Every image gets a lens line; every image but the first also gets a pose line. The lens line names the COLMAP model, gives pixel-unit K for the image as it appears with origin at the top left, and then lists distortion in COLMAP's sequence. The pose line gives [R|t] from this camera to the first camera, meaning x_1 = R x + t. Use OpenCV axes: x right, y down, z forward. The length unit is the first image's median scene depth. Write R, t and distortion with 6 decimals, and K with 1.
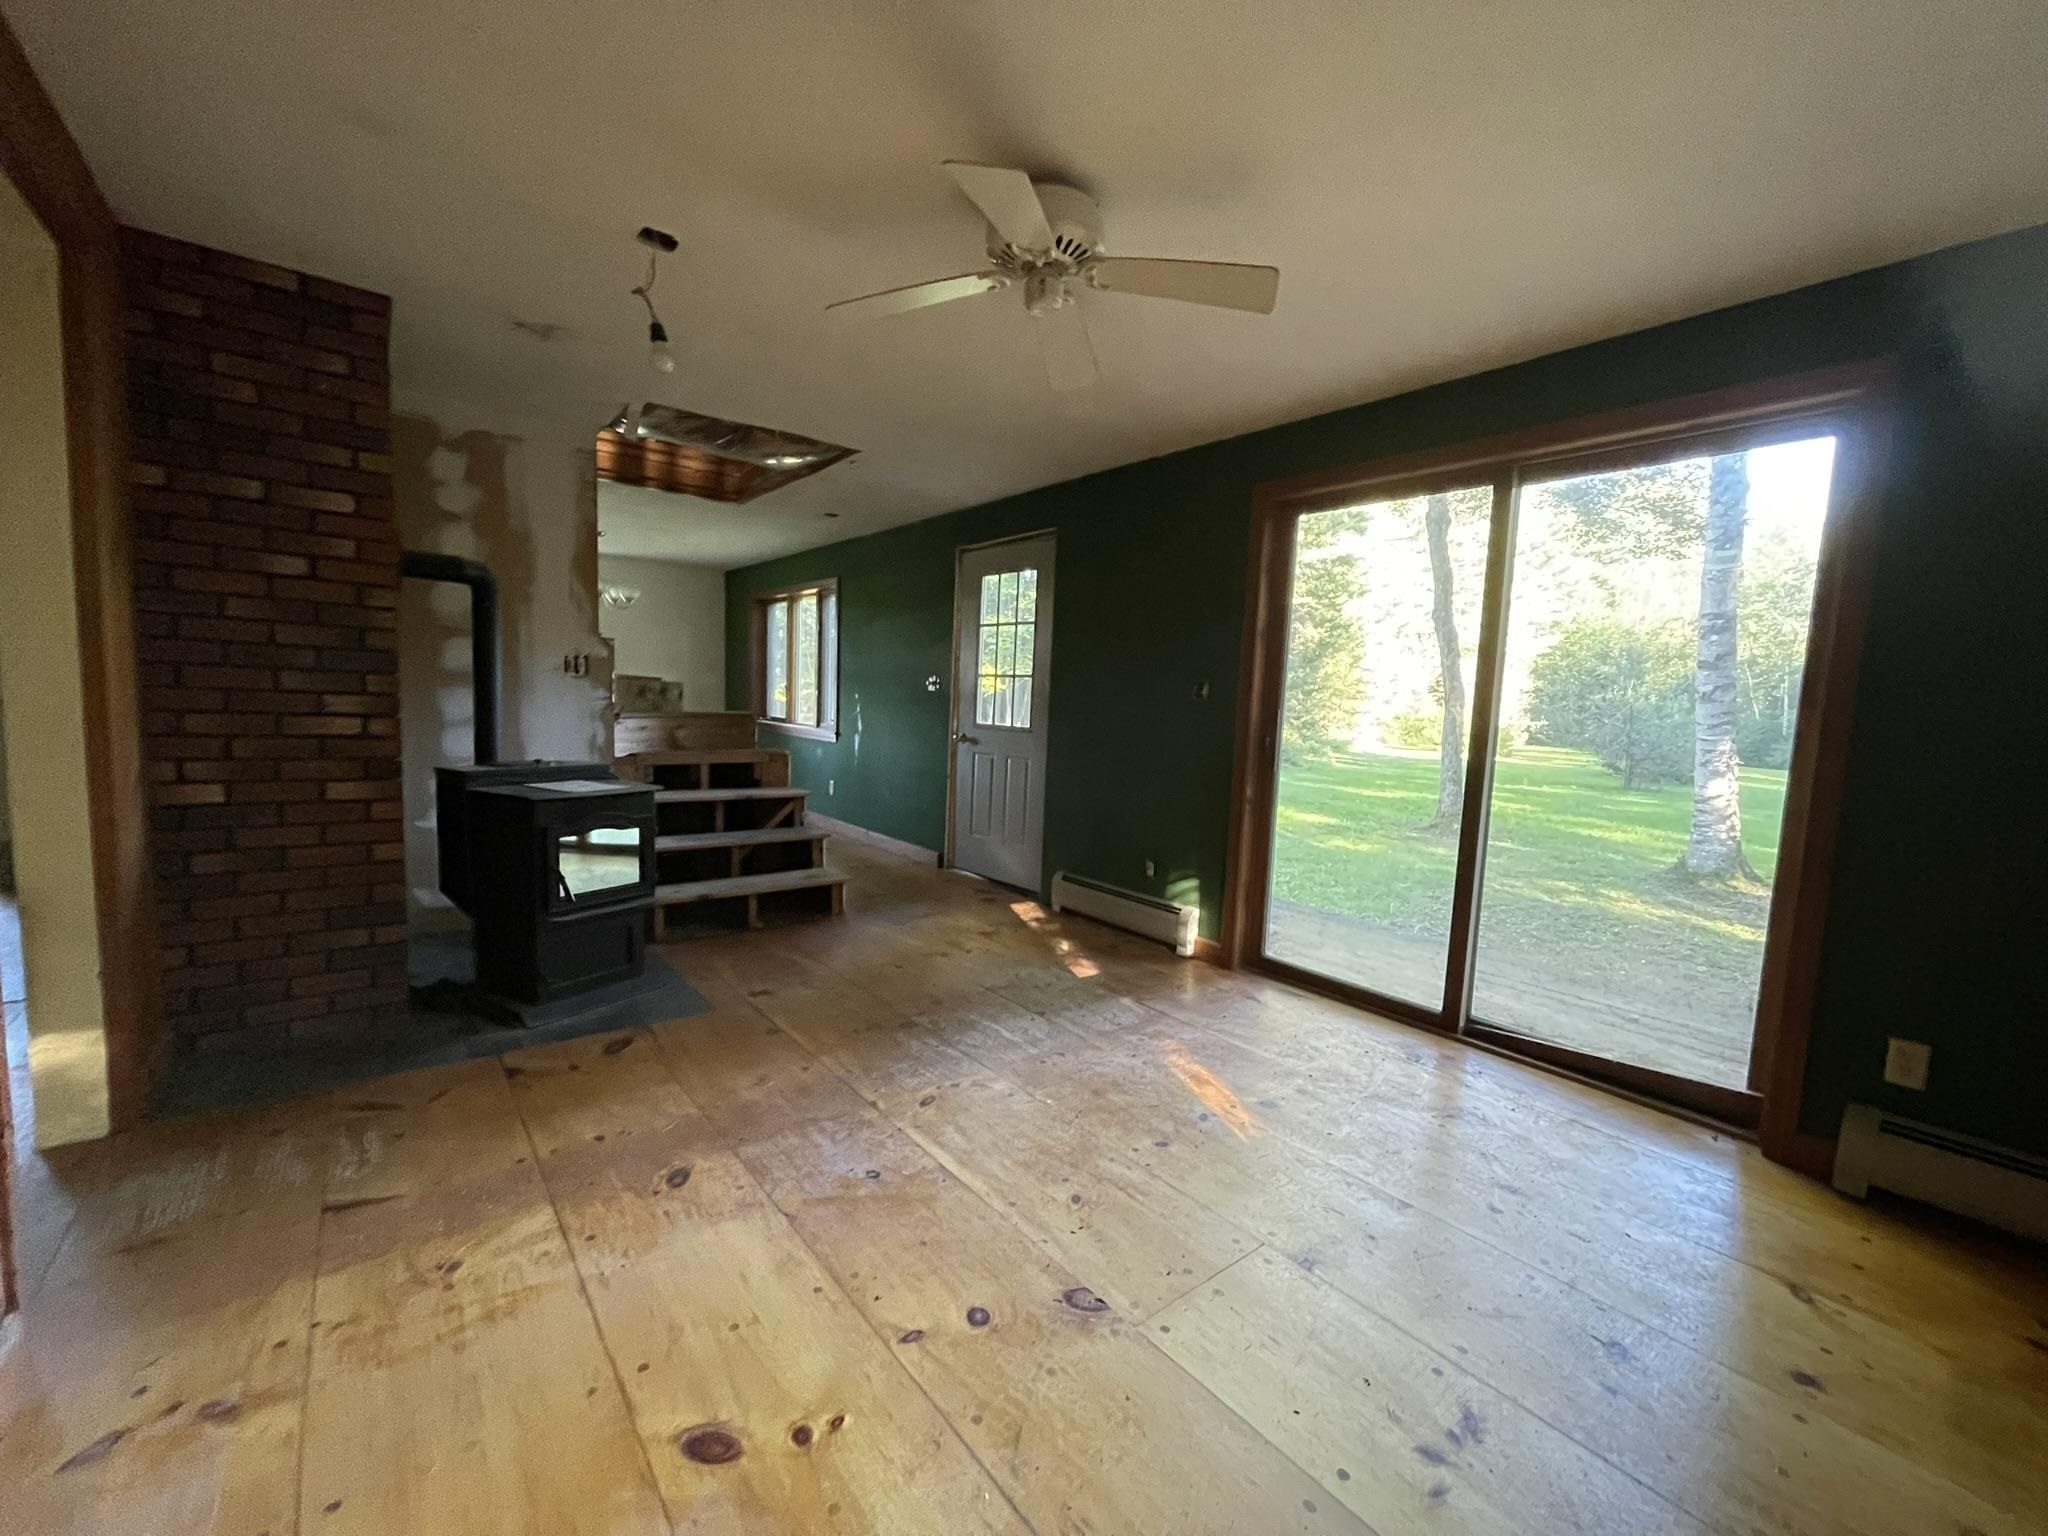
lens RADIAL K [[817.5, 0, 1025.7], [0, 817.5, 773.5], [0, 0, 1]] dist [-0.000101, -0.000027]
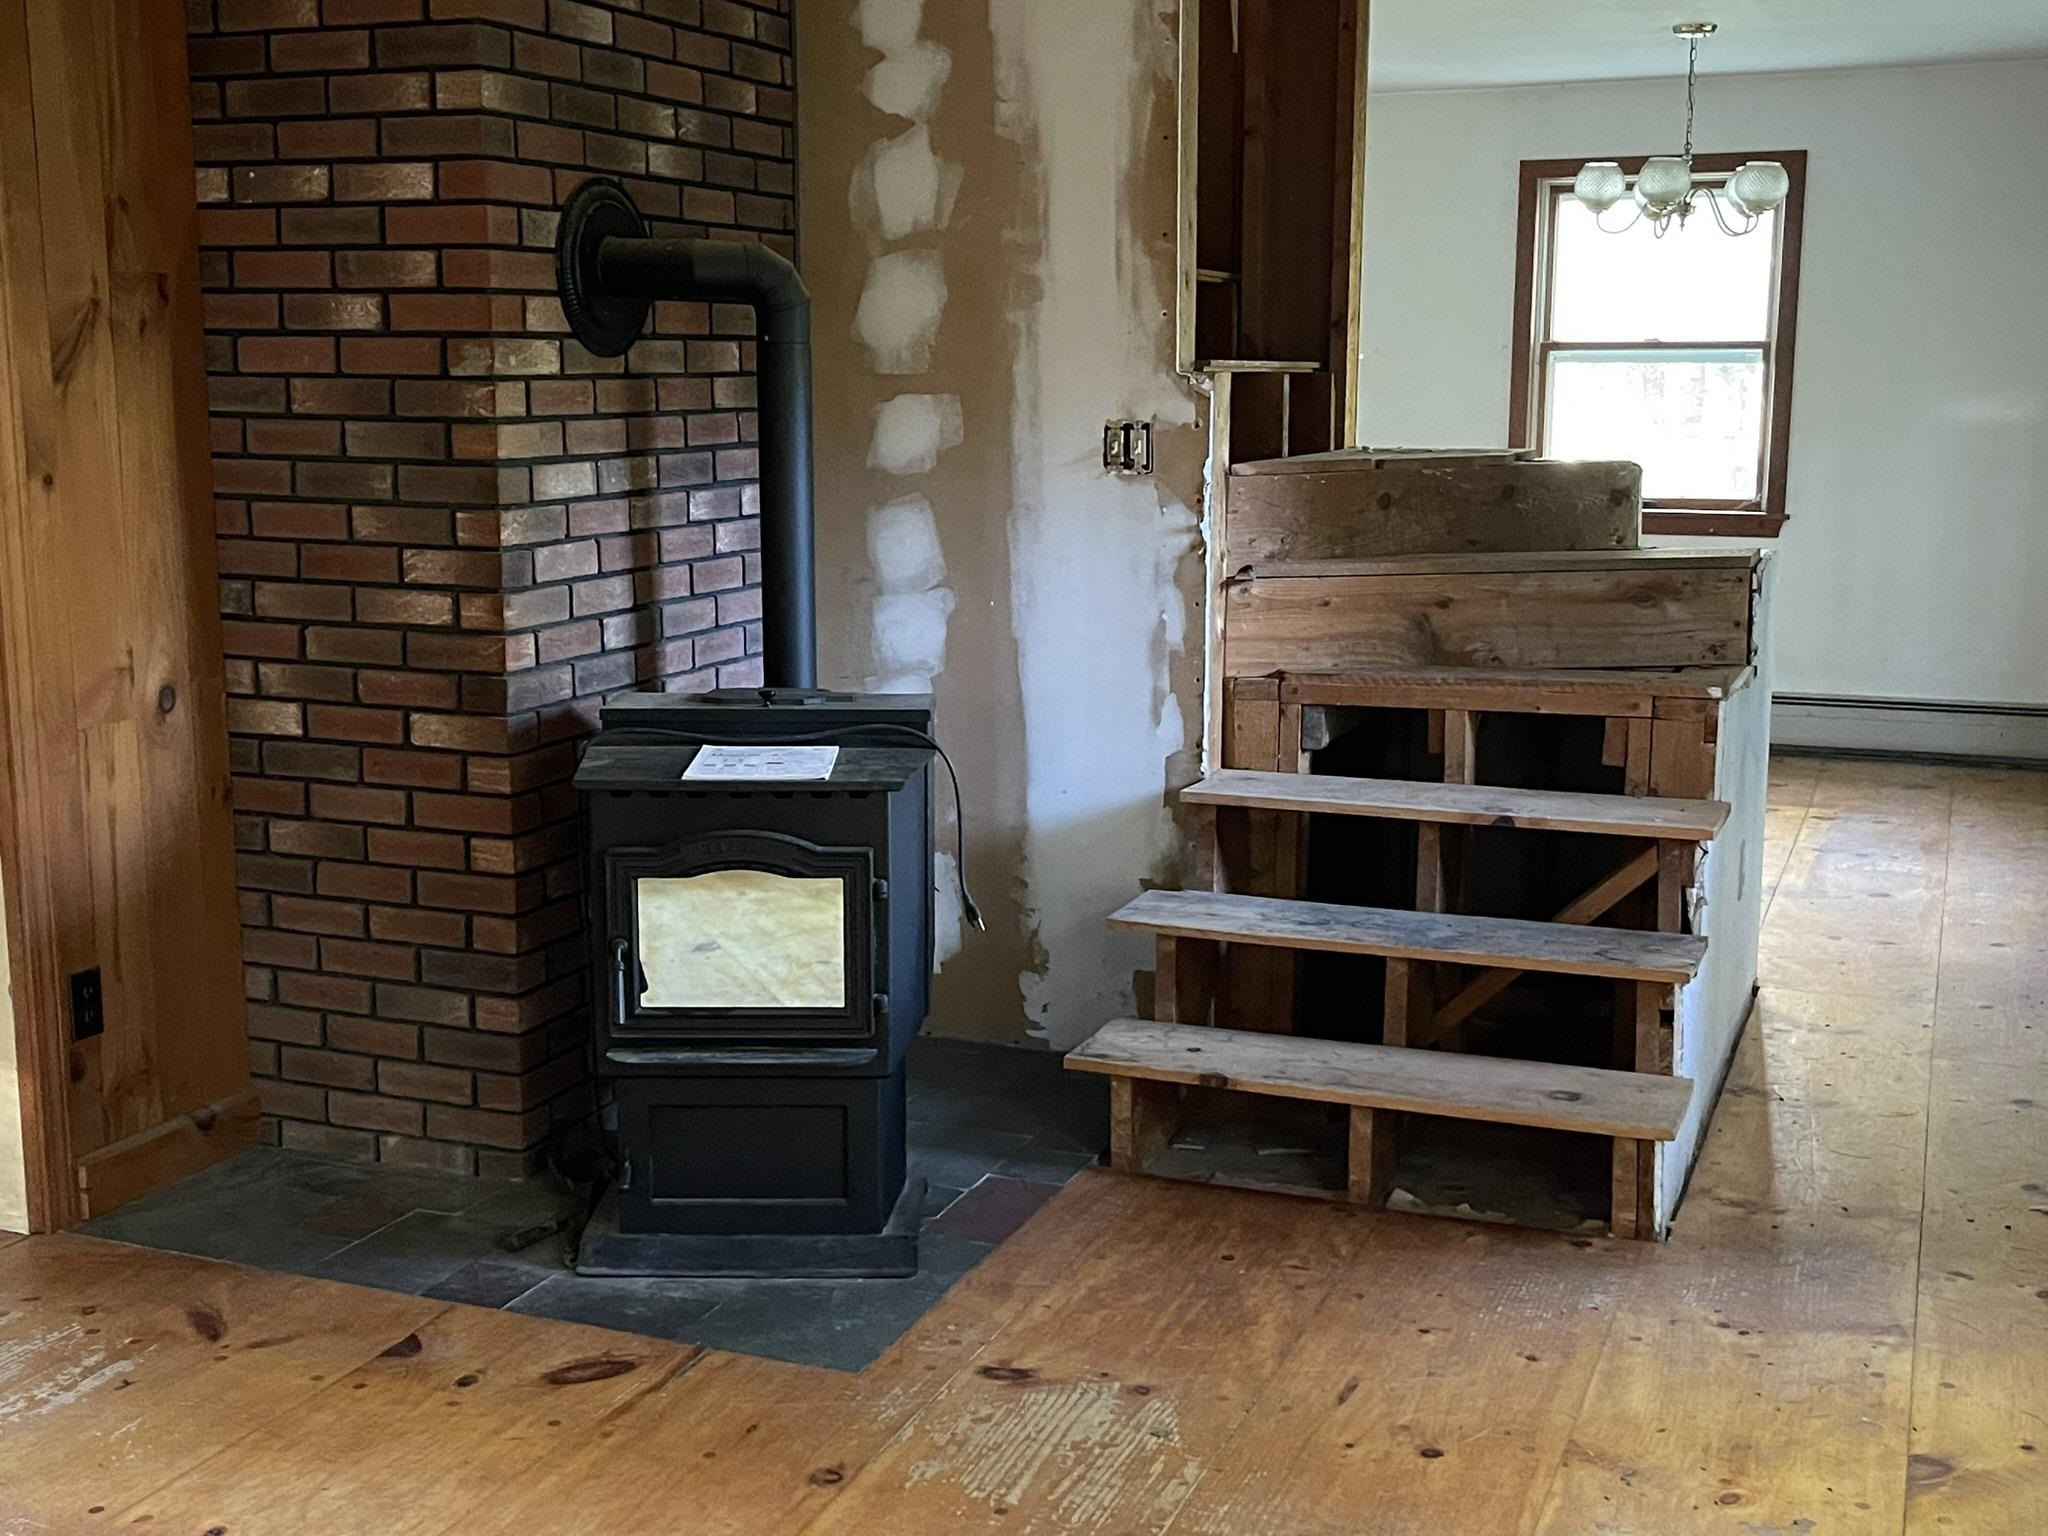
lens RADIAL K [[2321.9, 0, 1024.0], [0, 2321.9, 768.0], [0, 0, 1]] dist [0.125387, -0.352798]
pose [[0.482972, 0.106773, -0.869102, 0.653859], [-0.059343, 0.994247, 0.089170, -0.109952], [0.873623, 0.008508, 0.486529, 0.583818]]
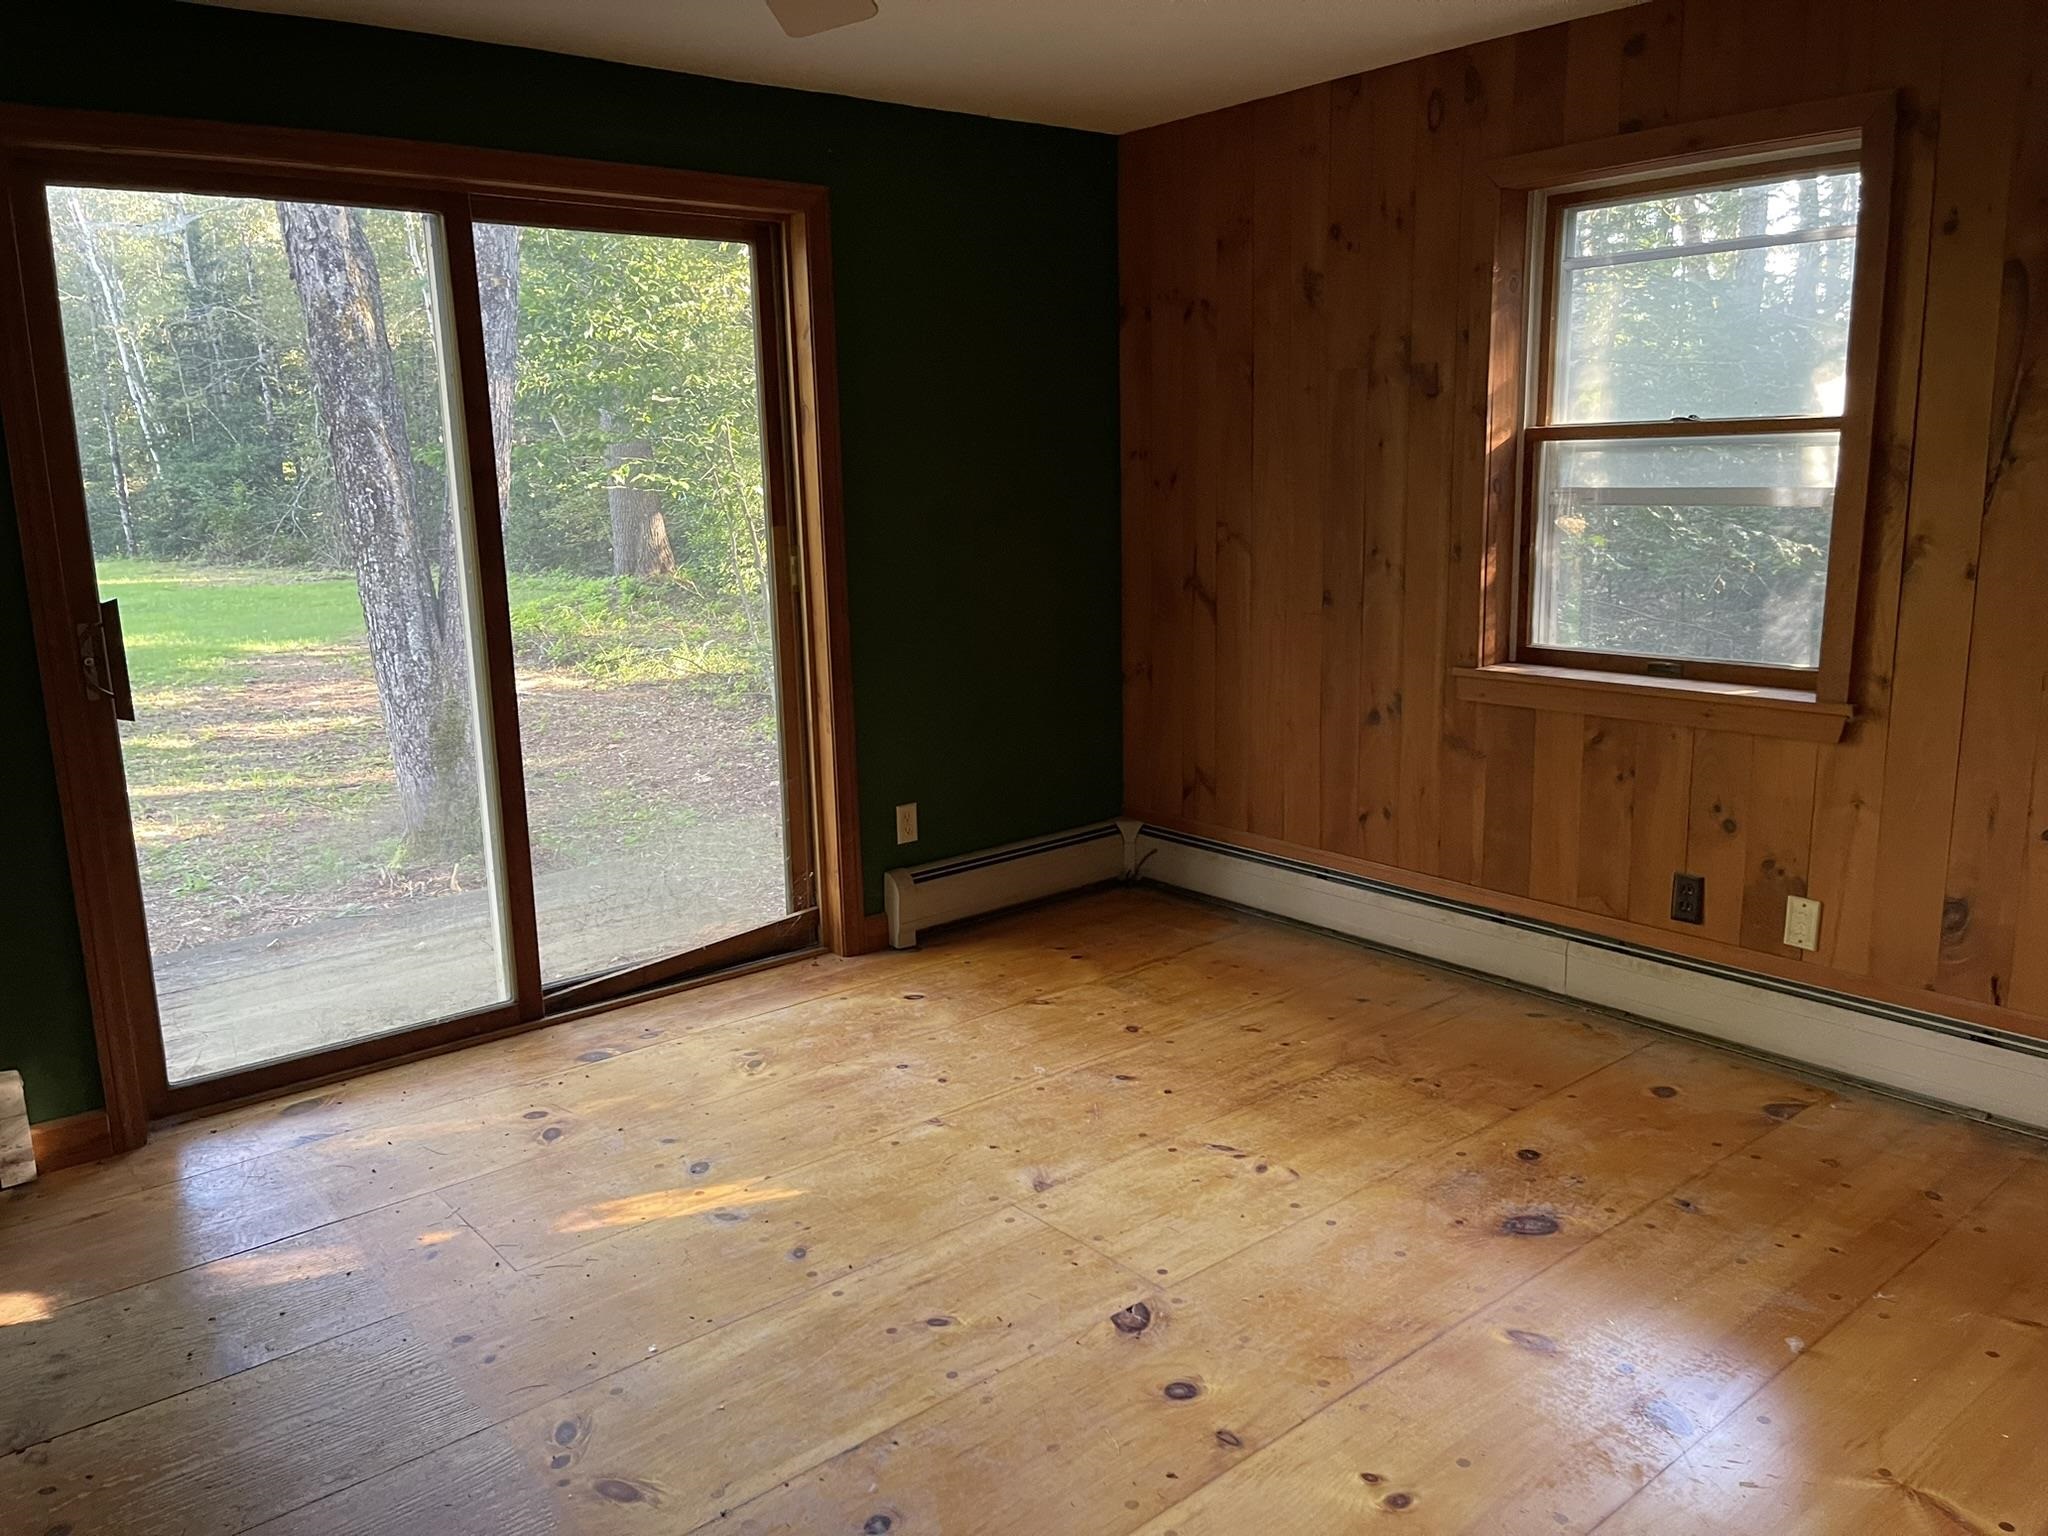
lens RADIAL K [[1555.7, 0, 1017.7], [0, 1555.7, 777.3], [0, 0, 1]] dist [0.080983, -0.105012]
pose [[-0.009042, -0.252542, 0.967544, -0.823529], [0.115020, 0.960898, 0.251883, -0.196172], [-0.993322, 0.113565, 0.020359, 0.601484]]
